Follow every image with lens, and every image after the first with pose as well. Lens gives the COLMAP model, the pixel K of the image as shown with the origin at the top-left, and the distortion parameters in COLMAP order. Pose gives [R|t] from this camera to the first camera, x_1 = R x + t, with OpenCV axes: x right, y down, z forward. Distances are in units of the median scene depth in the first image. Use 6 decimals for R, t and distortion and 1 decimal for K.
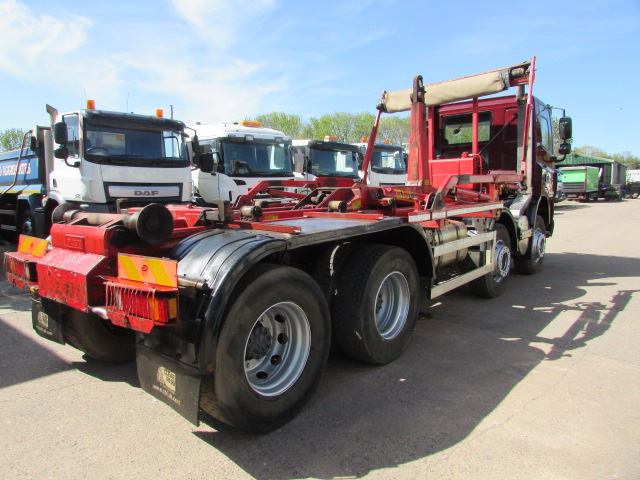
lens RADIAL K [[453.2, 0, 307.6], [0, 453.2, 239.6], [0, 0, 1]] dist [-0.024881, 0.000219]
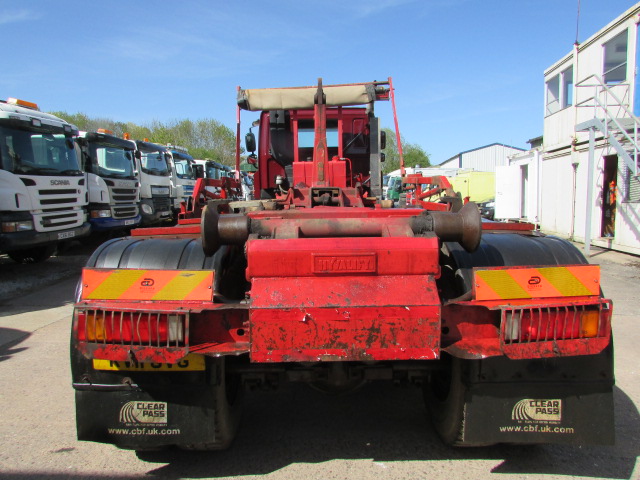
lens RADIAL K [[453.2, 0, 307.6], [0, 453.2, 239.6], [0, 0, 1]] dist [-0.024881, 0.000219]
pose [[0.763558, -0.066509, 0.642305, -0.407329], [0.072709, 0.997211, 0.016823, -0.017635], [-0.641633, 0.033856, 0.766264, 0.224027]]
